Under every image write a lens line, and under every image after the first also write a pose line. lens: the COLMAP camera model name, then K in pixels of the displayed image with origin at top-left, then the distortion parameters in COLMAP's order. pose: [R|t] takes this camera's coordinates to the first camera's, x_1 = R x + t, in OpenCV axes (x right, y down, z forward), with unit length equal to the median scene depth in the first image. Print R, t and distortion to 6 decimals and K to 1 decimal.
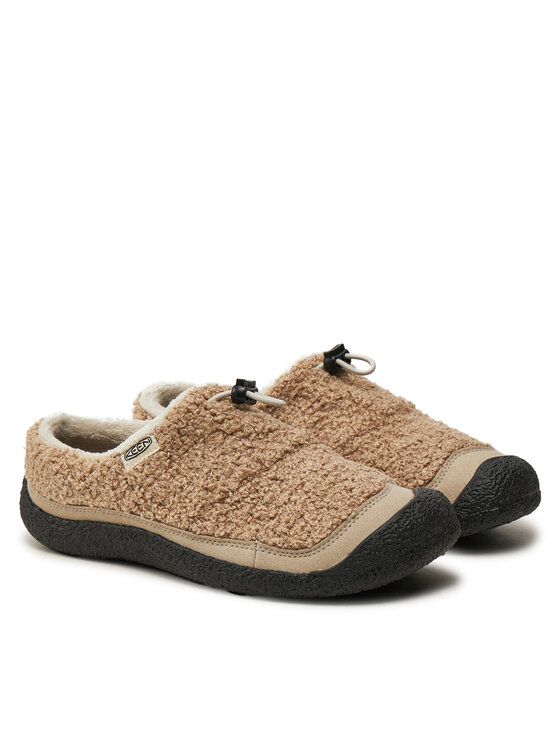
lens RADIAL K [[2173.6, 0, 280.0], [0, 2173.6, 373.0], [0, 0, 1]] dist [0.079899, 0.116953]
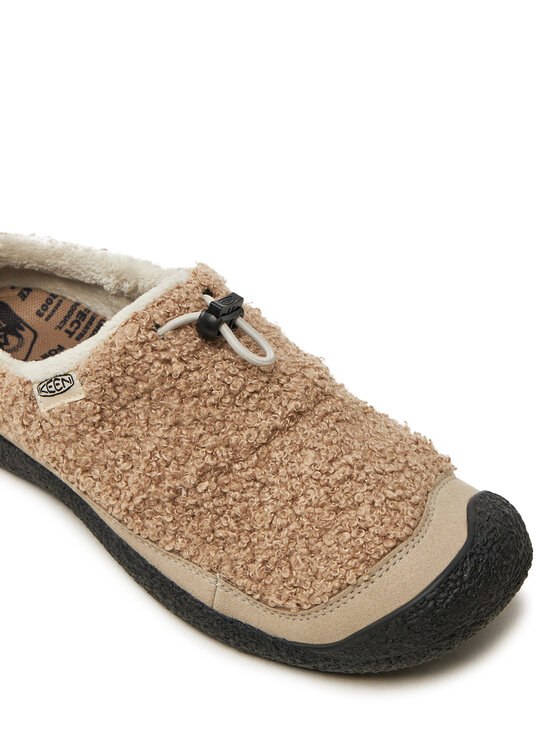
lens RADIAL K [[1213.2, 0, 280.0], [0, 1213.2, 373.0], [0, 0, 1]] dist [-0.014007, -0.013567]
pose [[0.995011, 0.087379, -0.048138, 0.019967], [-0.053634, 0.875403, 0.480410, -0.150202], [0.084118, -0.475432, 0.875722, 0.695127]]
